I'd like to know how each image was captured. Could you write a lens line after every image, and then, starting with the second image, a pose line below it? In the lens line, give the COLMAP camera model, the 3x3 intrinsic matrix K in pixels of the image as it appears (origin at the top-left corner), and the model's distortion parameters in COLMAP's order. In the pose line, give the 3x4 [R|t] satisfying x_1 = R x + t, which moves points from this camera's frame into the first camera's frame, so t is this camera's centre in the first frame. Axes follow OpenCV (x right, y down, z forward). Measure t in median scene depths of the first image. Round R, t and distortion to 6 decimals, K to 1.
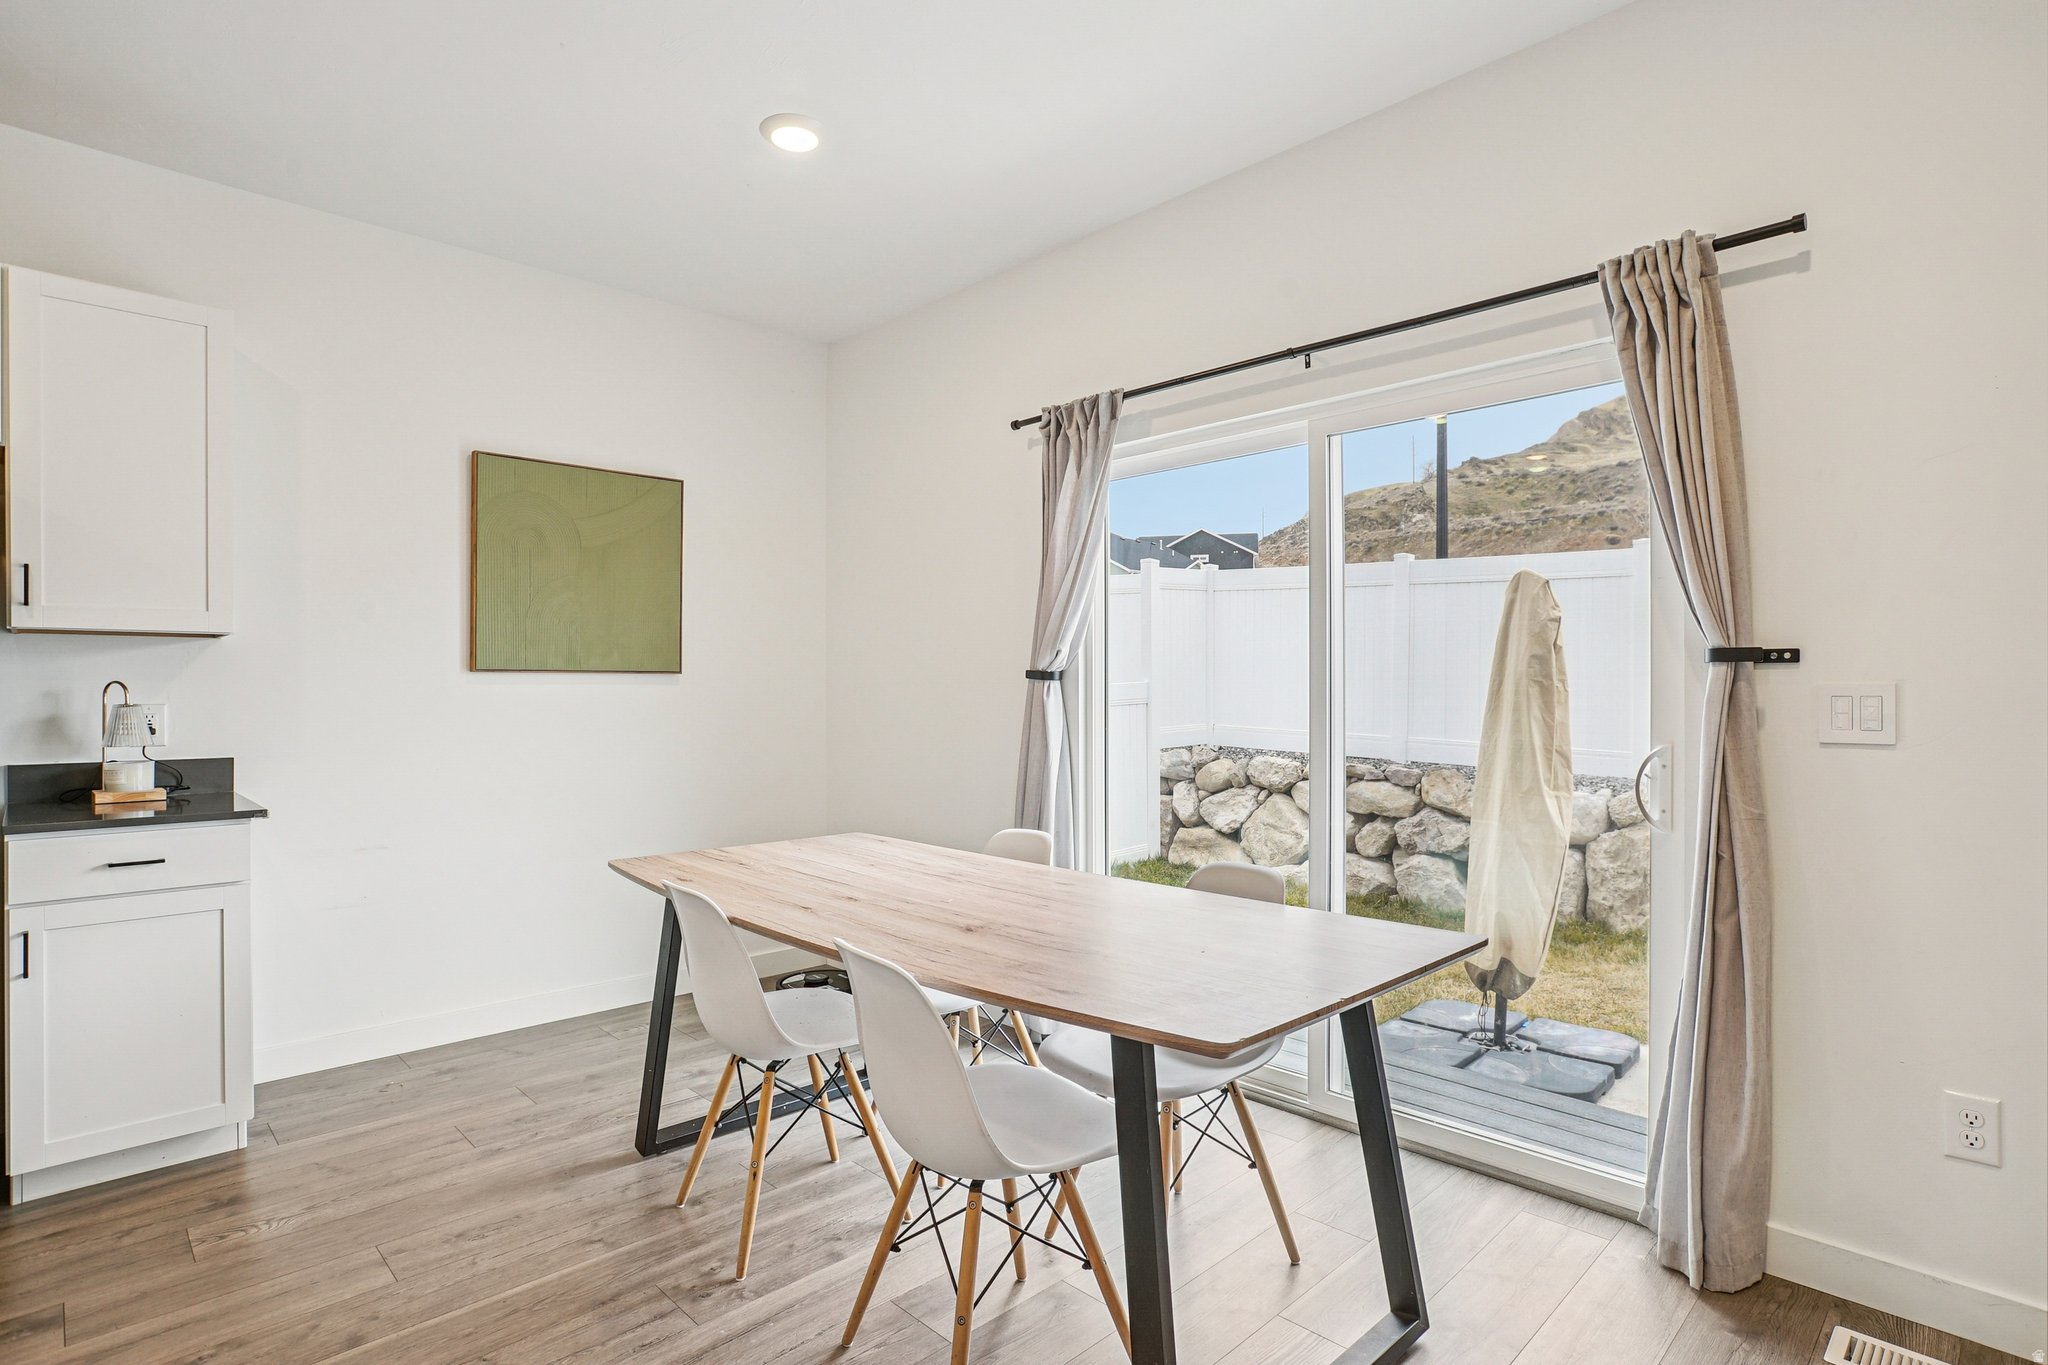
lens RADIAL K [[1041.6, 0, 1040.3], [0, 1041.6, 692.7], [0, 0, 1]] dist [-0.042125, 0.021619]
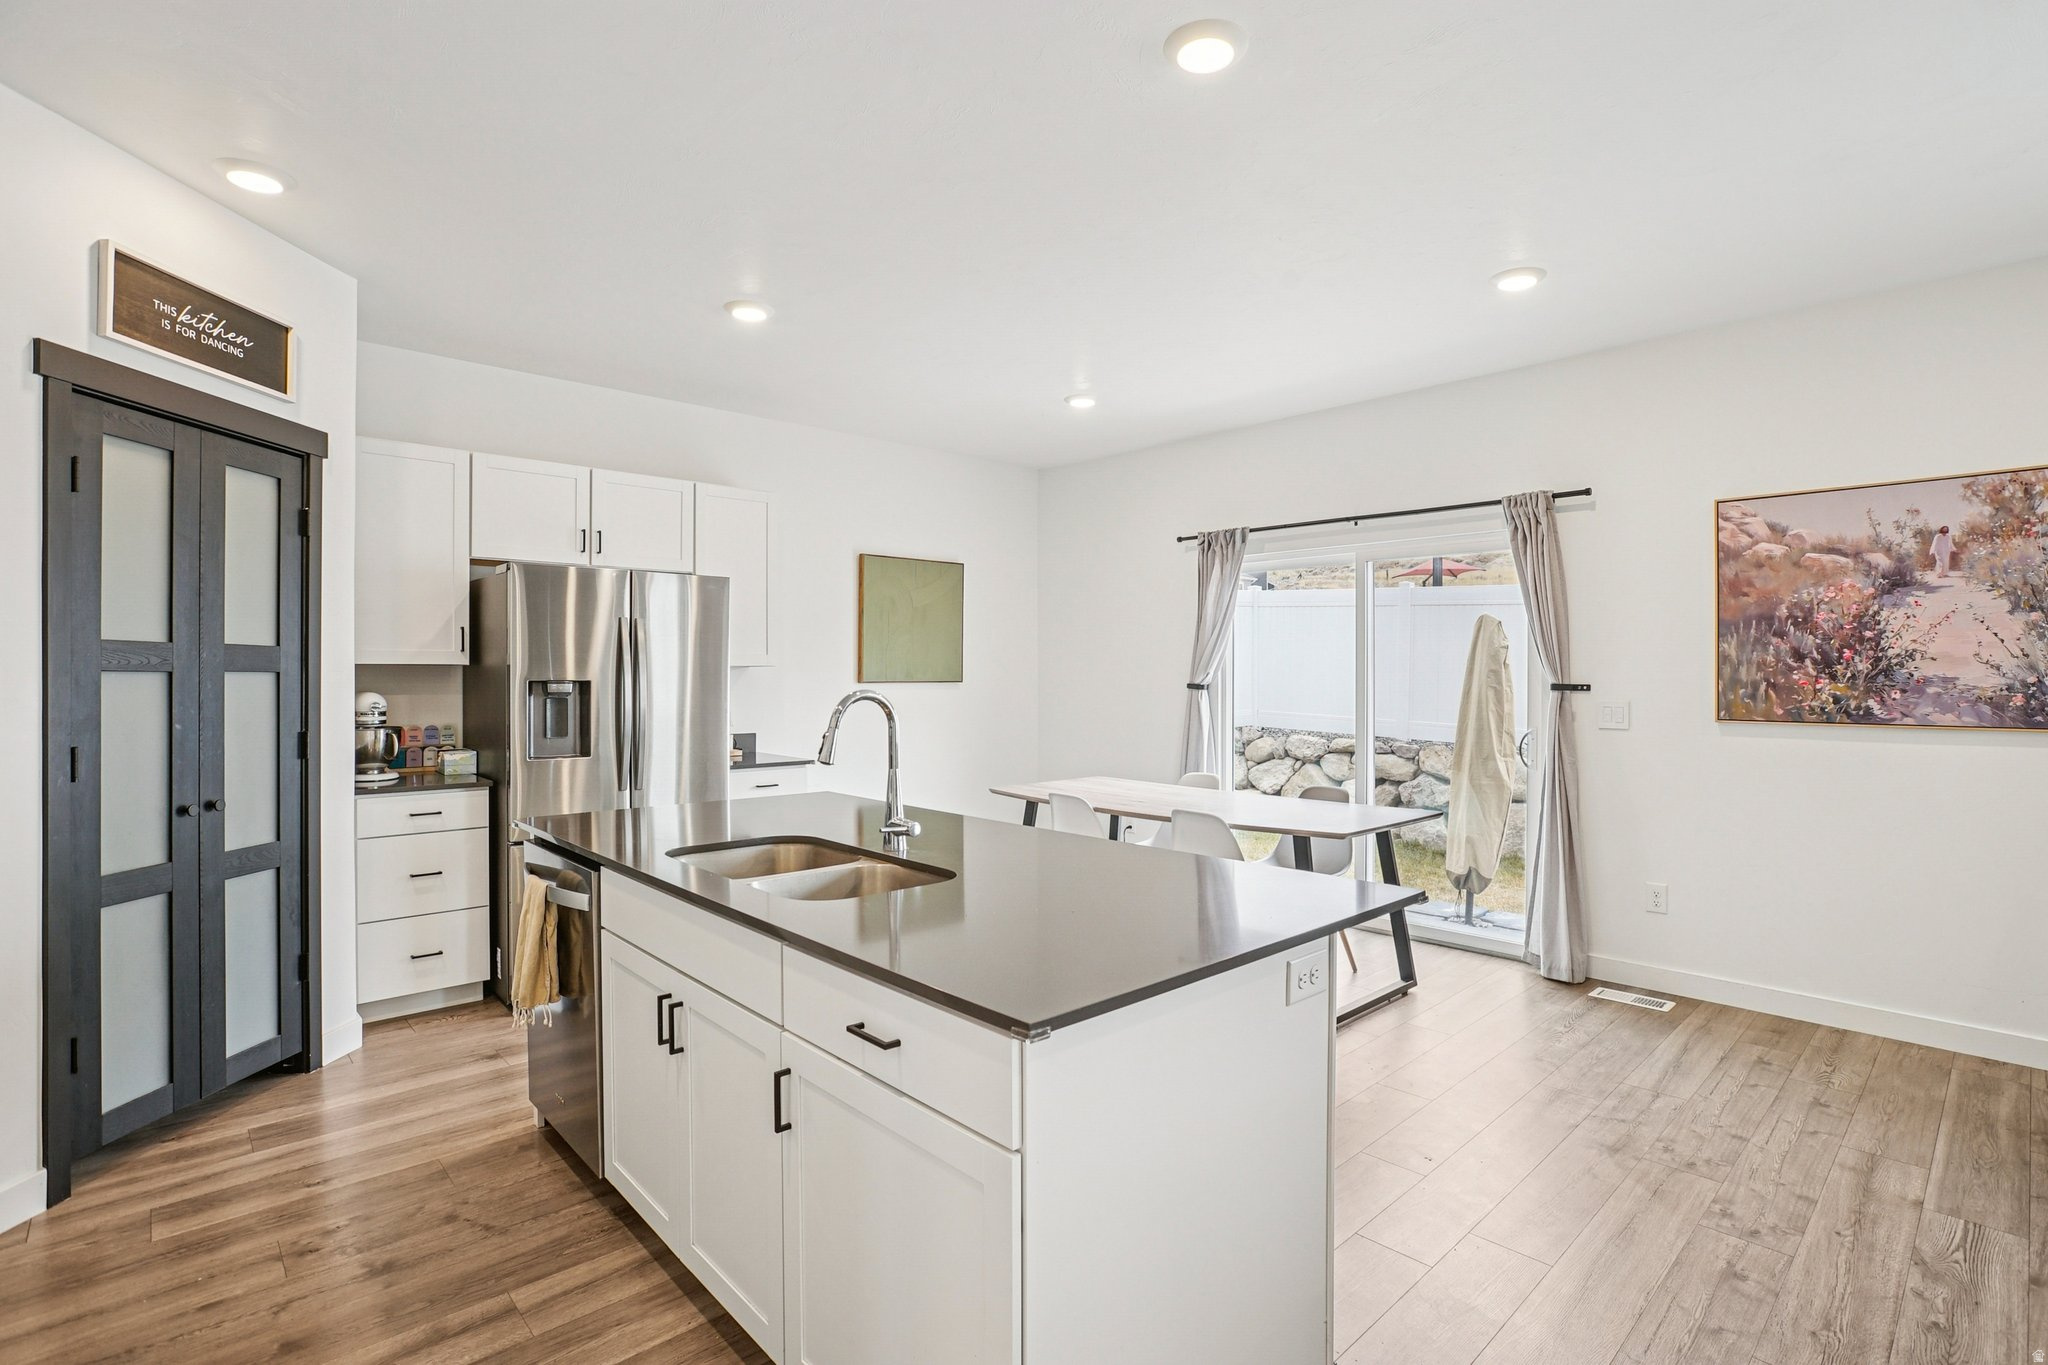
lens RADIAL K [[977.9, 0, 1050.8], [0, 977.9, 677.3], [0, 0, 1]] dist [-0.054739, 0.021390]
pose [[0.999913, 0.002728, -0.012894, -0.236458], [-0.002705, 0.999995, 0.001812, -0.037533], [0.012899, -0.001777, 0.999915, -0.668205]]
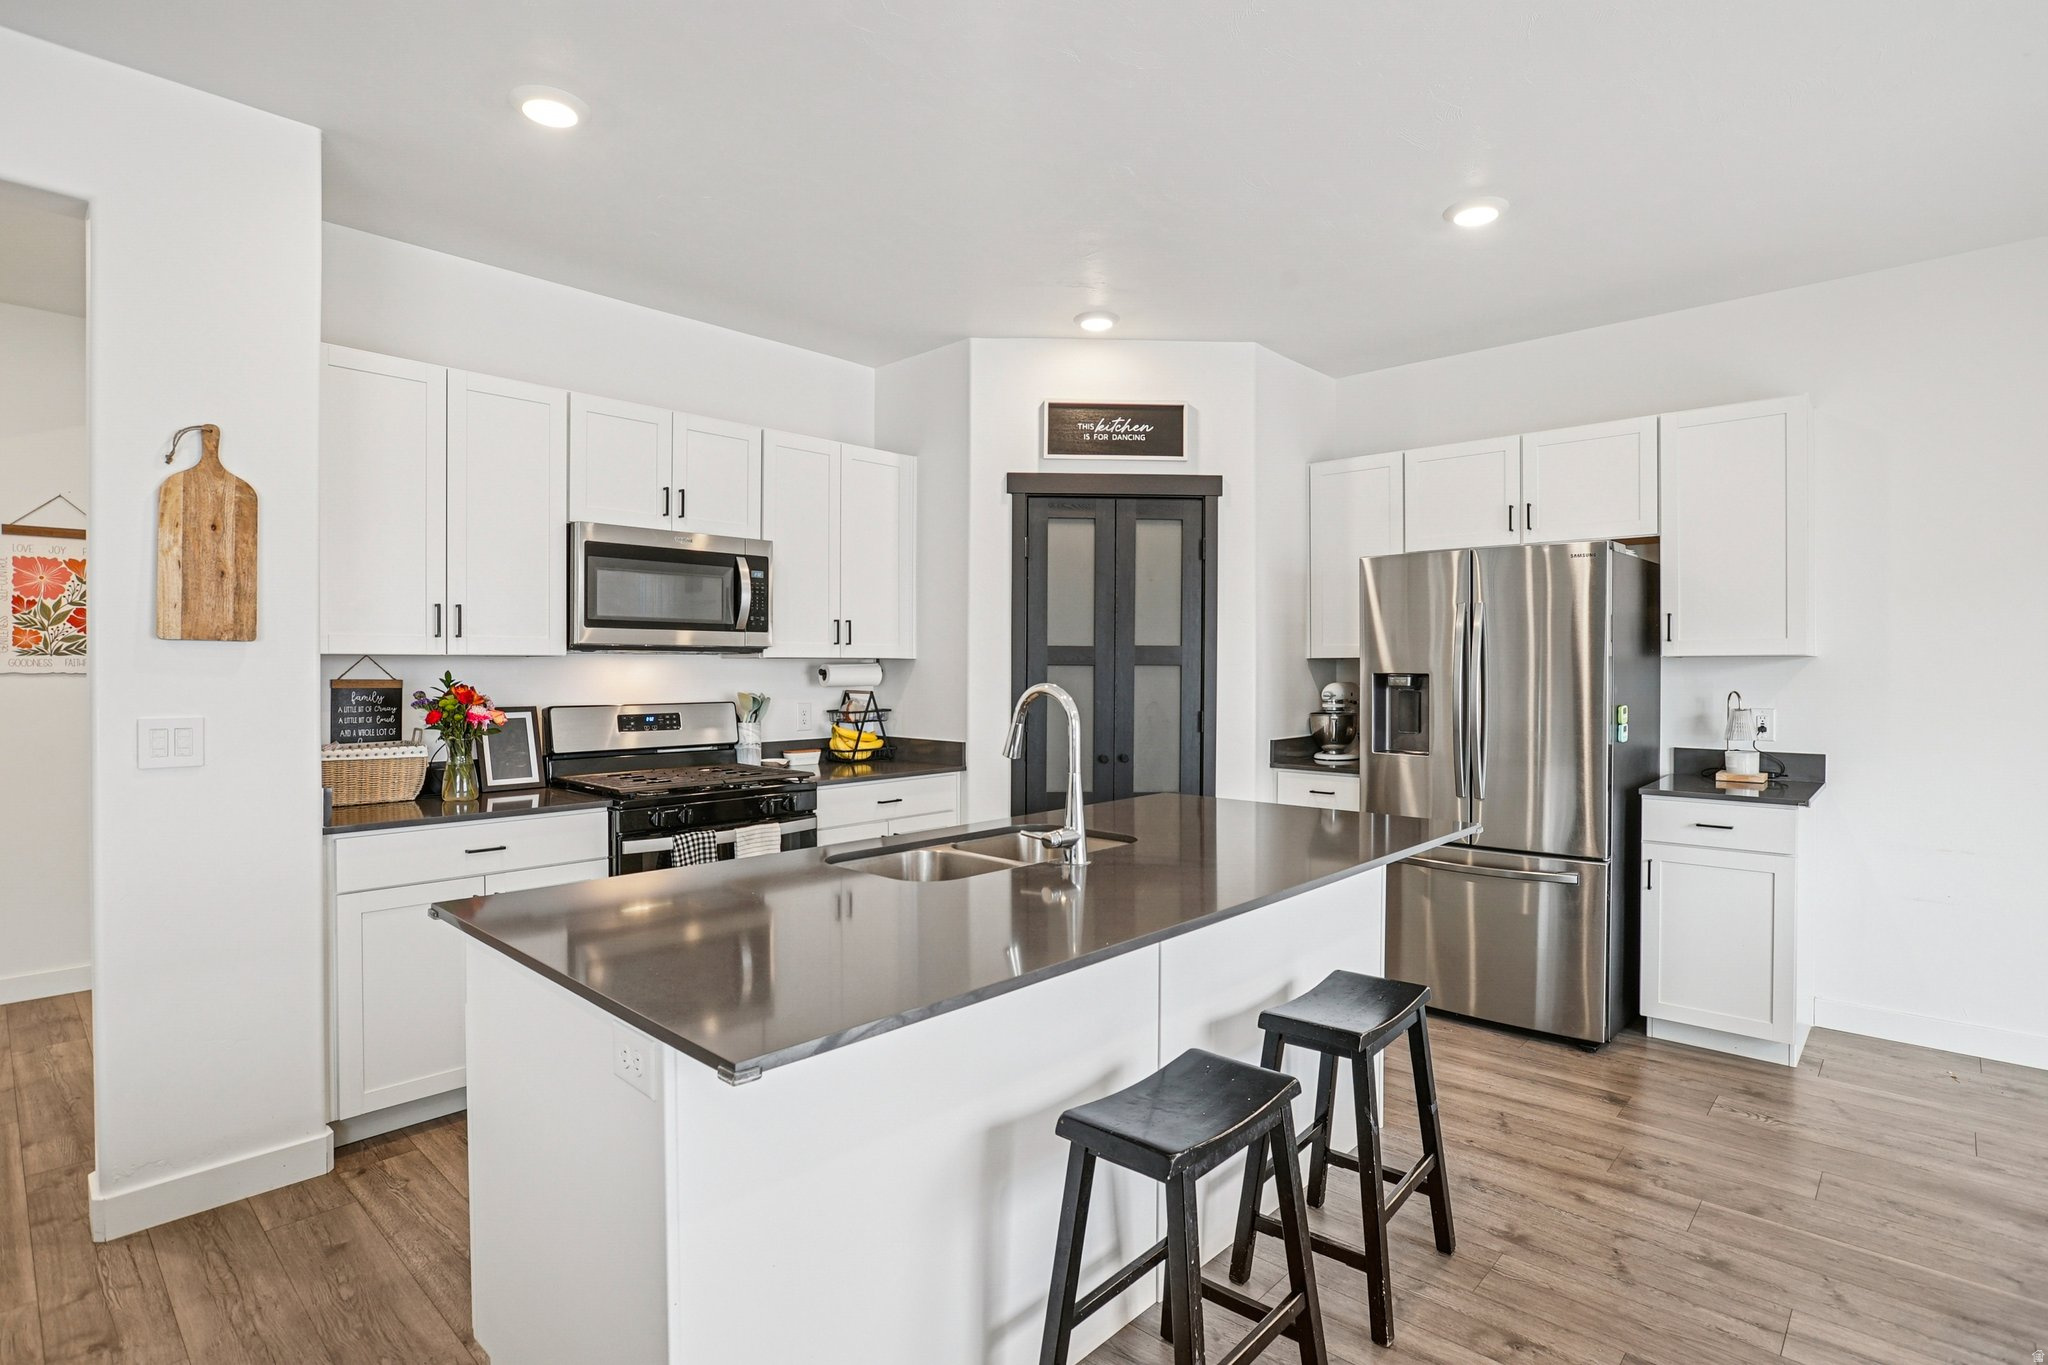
lens RADIAL K [[1038.4, 0, 1051.4], [0, 1038.4, 664.5], [0, 0, 1]] dist [-0.043600, 0.025882]
pose [[0.061002, -0.000135, -0.998138, 0.342747], [-0.001349, 0.999999, -0.000218, -0.039466], [0.998137, 0.001360, 0.061002, 0.009263]]
